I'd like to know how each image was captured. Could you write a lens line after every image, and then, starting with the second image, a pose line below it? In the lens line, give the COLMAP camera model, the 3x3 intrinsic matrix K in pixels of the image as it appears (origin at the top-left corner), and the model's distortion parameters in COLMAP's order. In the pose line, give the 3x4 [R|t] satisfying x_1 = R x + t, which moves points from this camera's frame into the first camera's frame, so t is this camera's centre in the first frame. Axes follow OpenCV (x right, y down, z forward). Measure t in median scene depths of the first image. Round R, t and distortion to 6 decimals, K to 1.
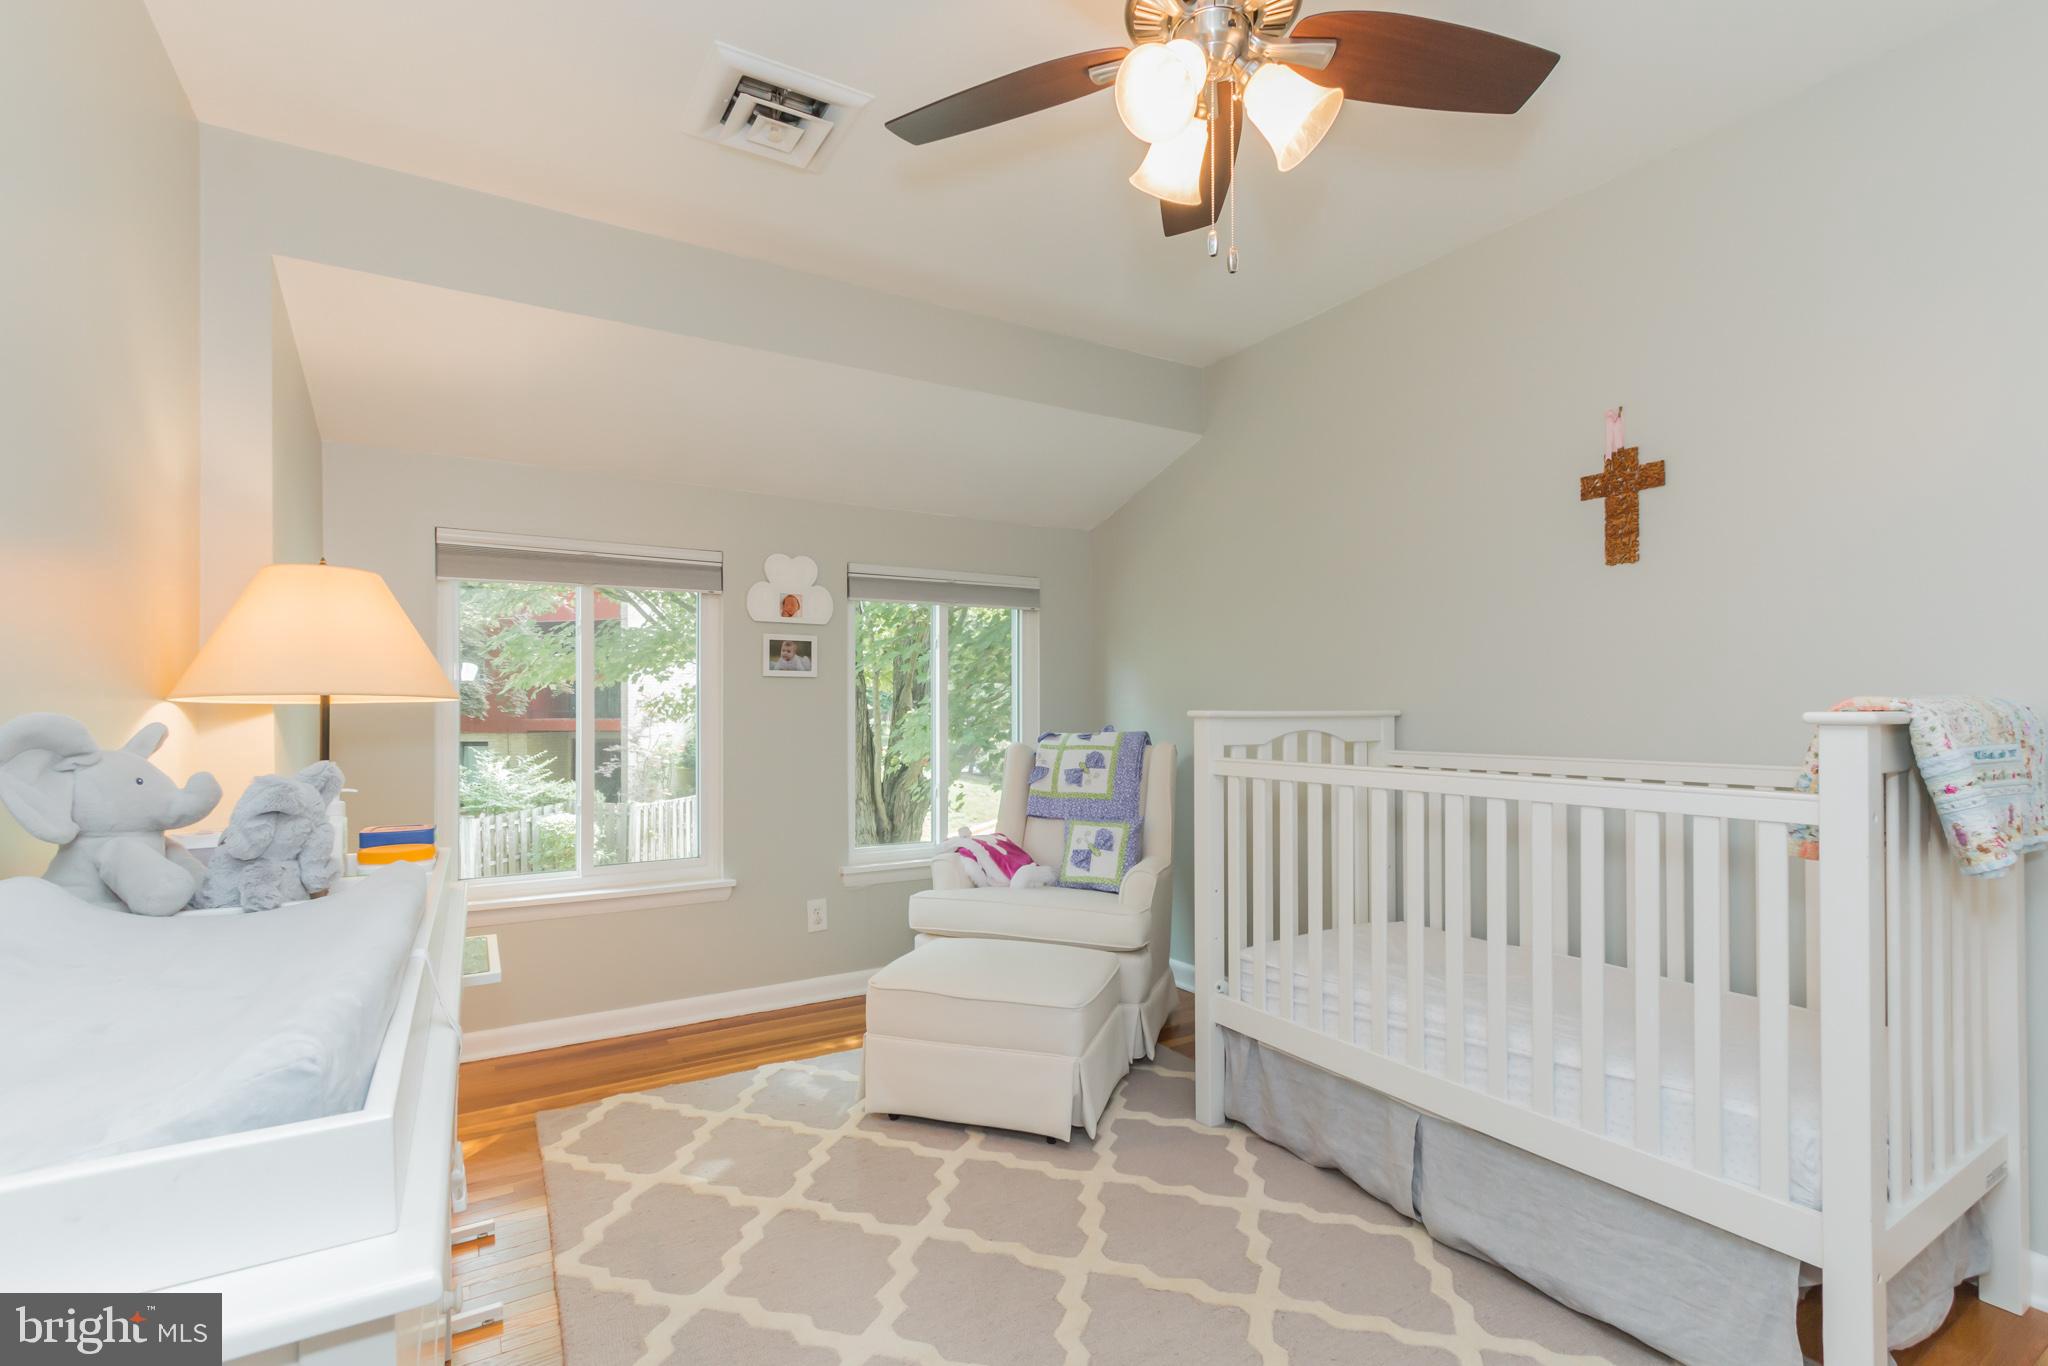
lens RADIAL K [[936.4, 0, 1017.6], [0, 936.4, 702.7], [0, 0, 1]] dist [0.002260, 0.000168]
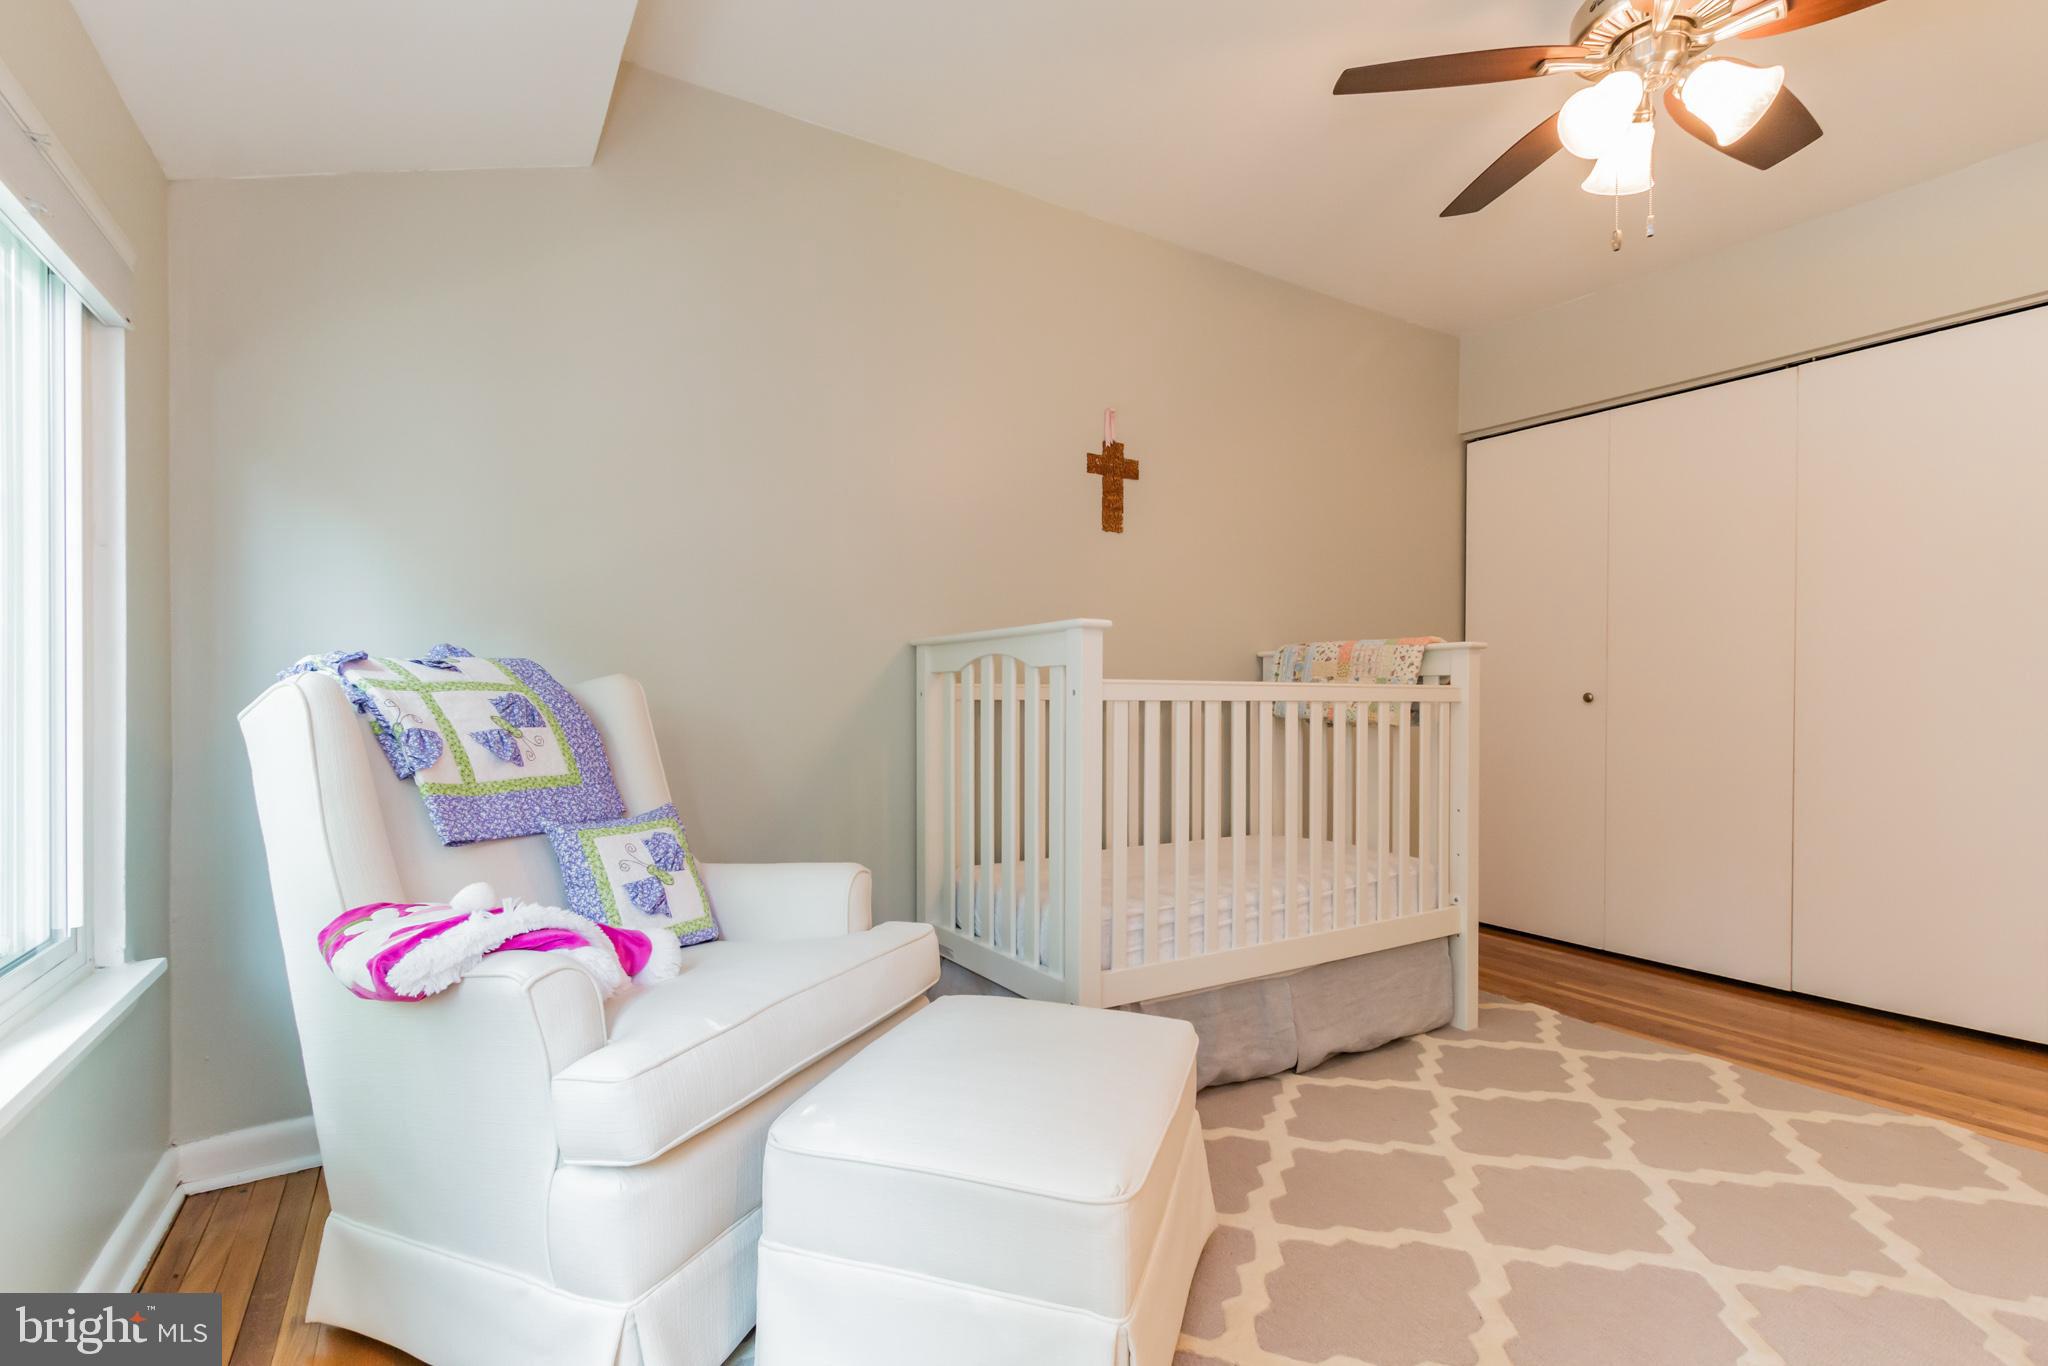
lens RADIAL K [[936.4, 0, 1017.6], [0, 936.4, 702.7], [0, 0, 1]] dist [0.002260, 0.000168]
pose [[0.013706, -0.006130, 0.999887, -0.620077], [-0.006395, 0.999960, 0.006218, 0.075056], [-0.999886, -0.006479, 0.013666, 1.104824]]
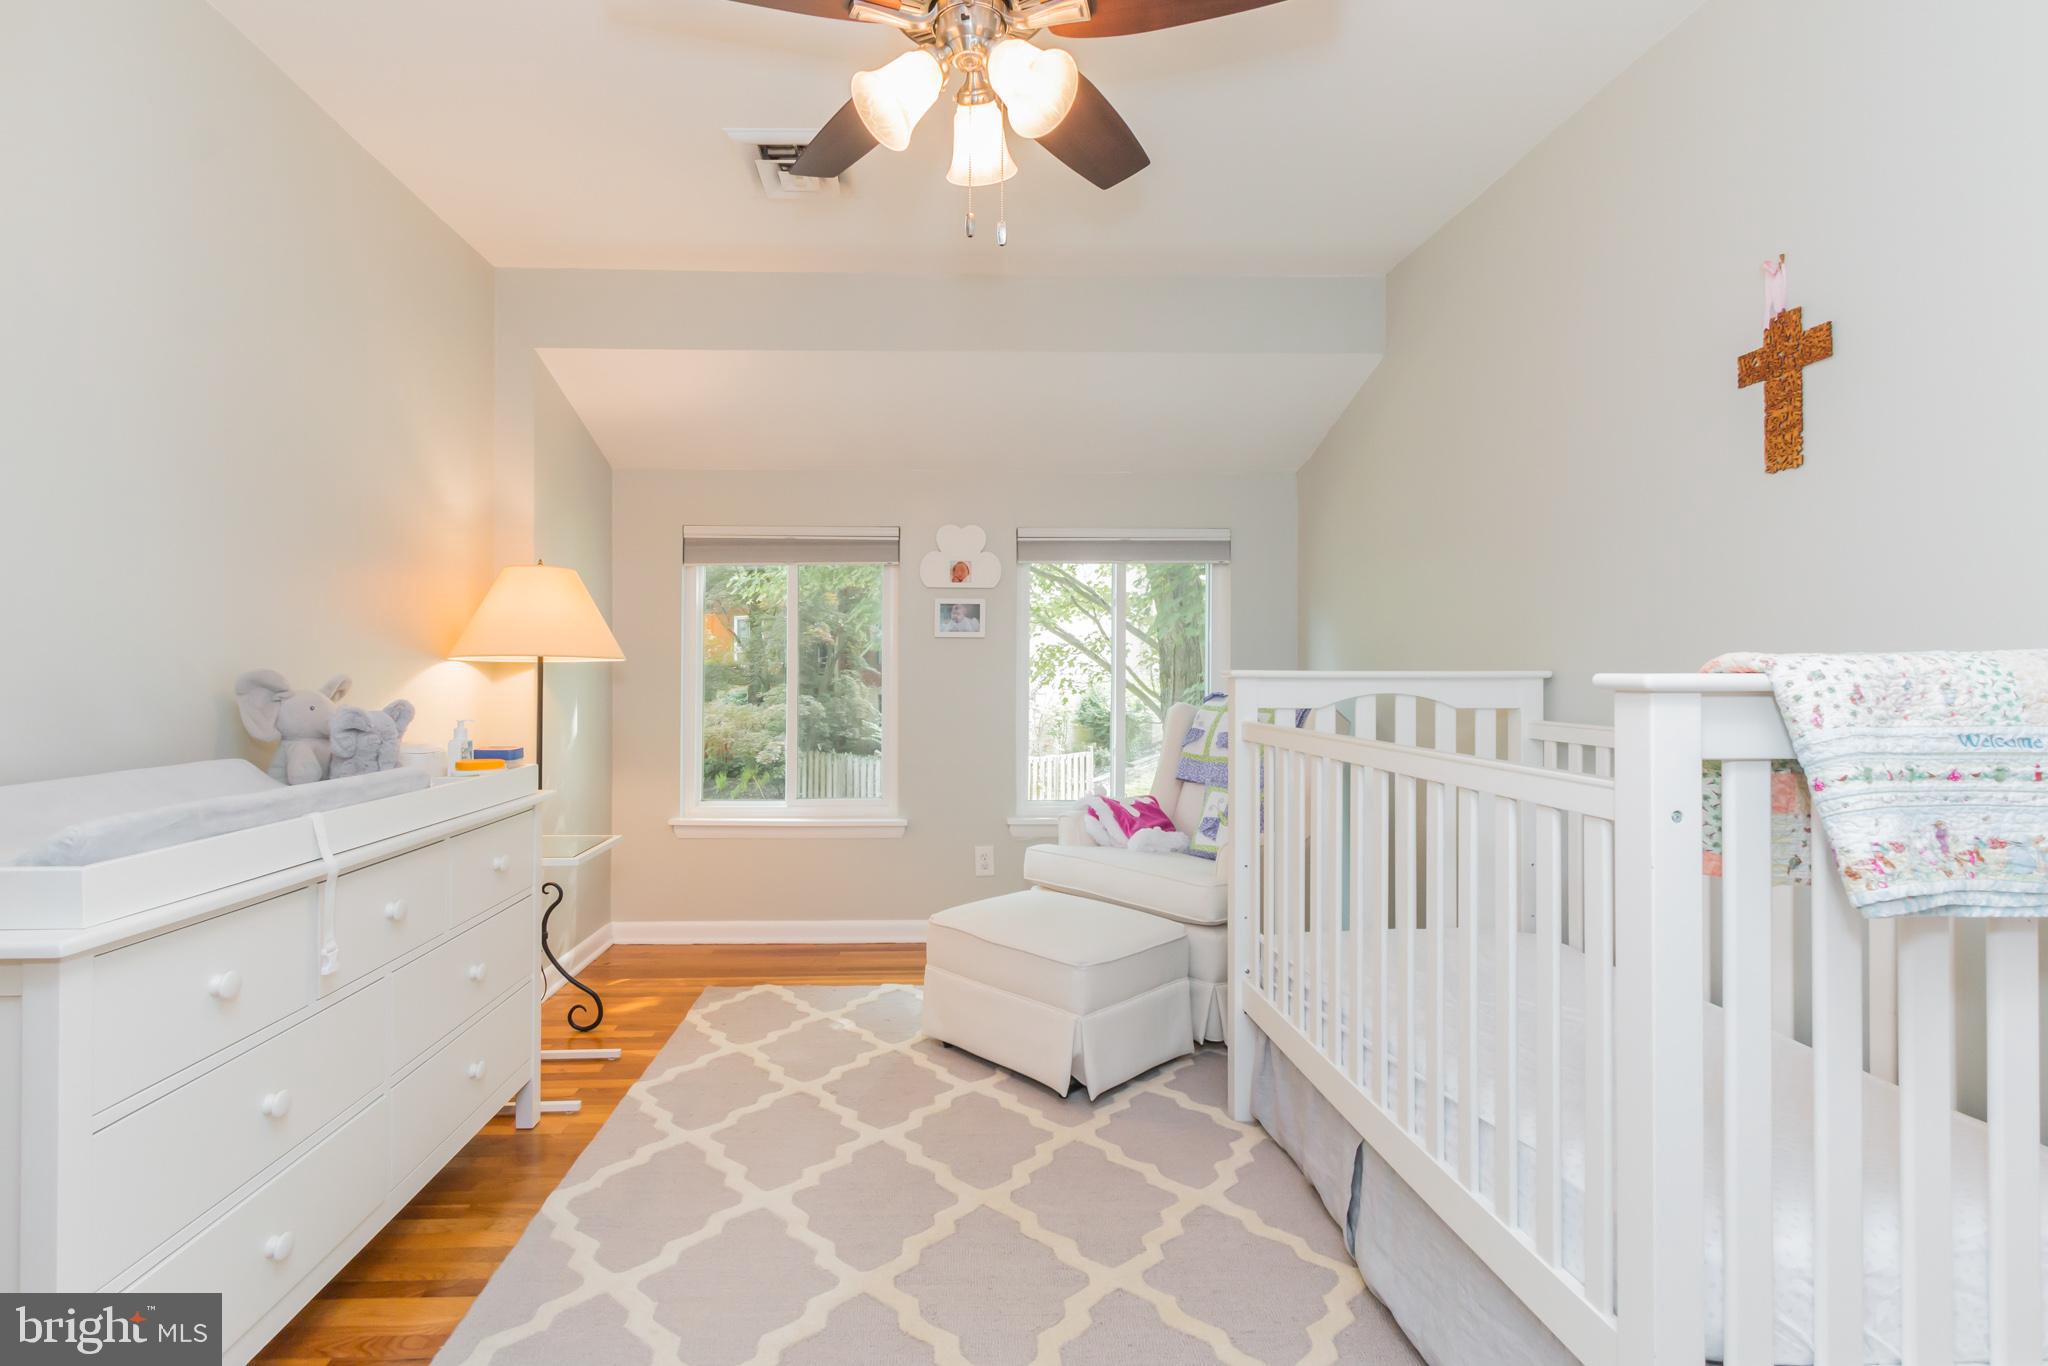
lens RADIAL K [[976.7, 0, 956.7], [0, 976.7, 654.7], [0, 0, 1]] dist [-0.000848, 0.000115]
pose [[0.867205, -0.003365, -0.497940, 0.462937], [-0.000072, 0.999976, -0.006883, 0.000041], [0.497952, 0.006005, 0.867184, 0.026822]]
